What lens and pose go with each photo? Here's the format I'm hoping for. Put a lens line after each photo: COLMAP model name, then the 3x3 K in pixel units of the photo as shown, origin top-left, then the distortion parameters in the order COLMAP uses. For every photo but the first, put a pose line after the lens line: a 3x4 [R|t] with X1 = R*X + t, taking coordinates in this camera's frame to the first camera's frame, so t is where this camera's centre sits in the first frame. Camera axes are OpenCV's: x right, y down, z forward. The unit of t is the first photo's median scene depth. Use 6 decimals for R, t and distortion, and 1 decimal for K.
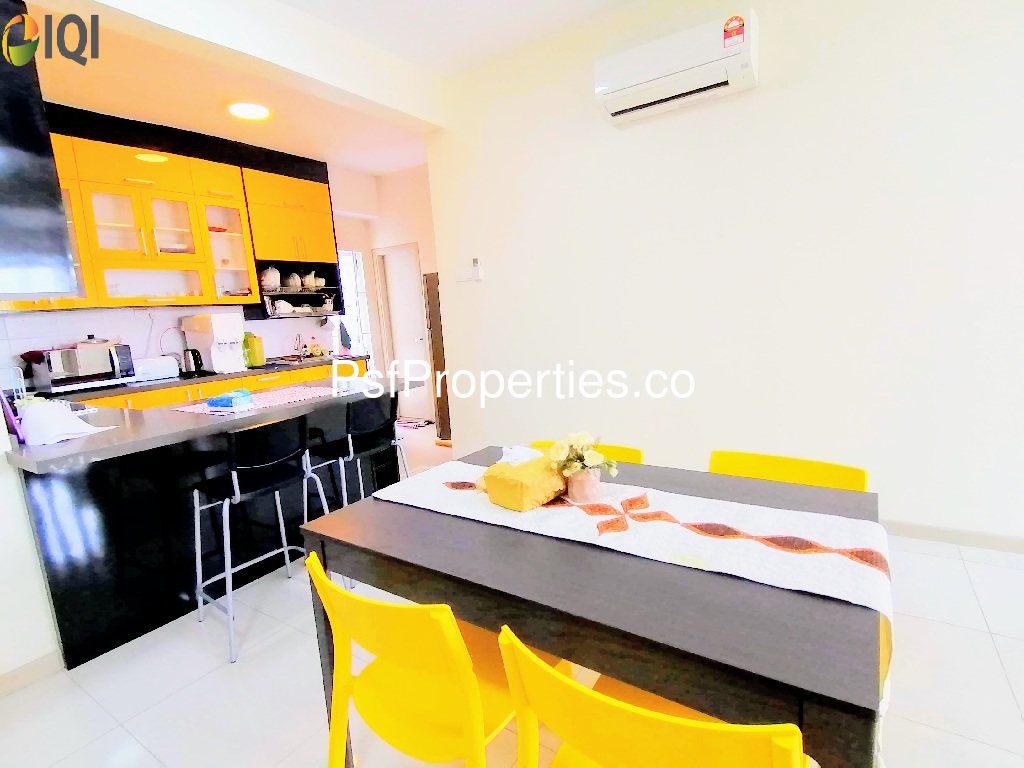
lens RADIAL K [[509.6, 0, 527.5], [0, 509.6, 390.3], [0, 0, 1]] dist [0.003350, 0.000855]
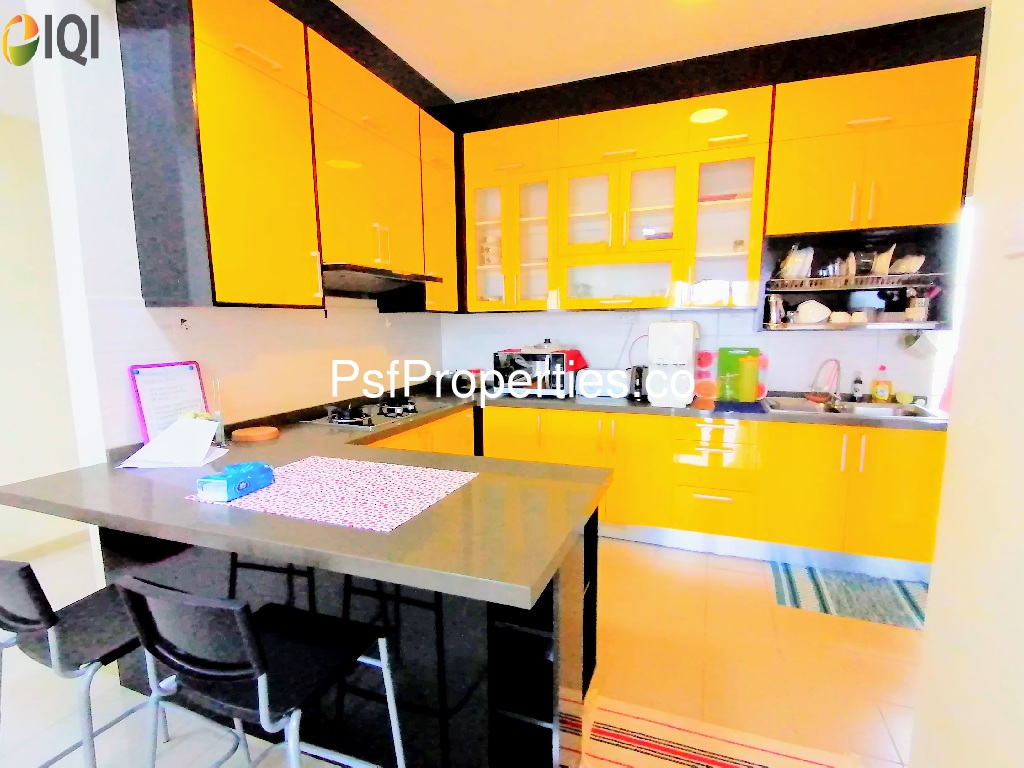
lens RADIAL K [[509.6, 0, 527.5], [0, 509.6, 390.3], [0, 0, 1]] dist [0.003350, 0.000855]
pose [[0.232181, 0.187242, -0.954480, 0.022881], [-0.155908, 0.975773, 0.153494, -0.112026], [0.960096, 0.113173, 0.255748, 0.531696]]
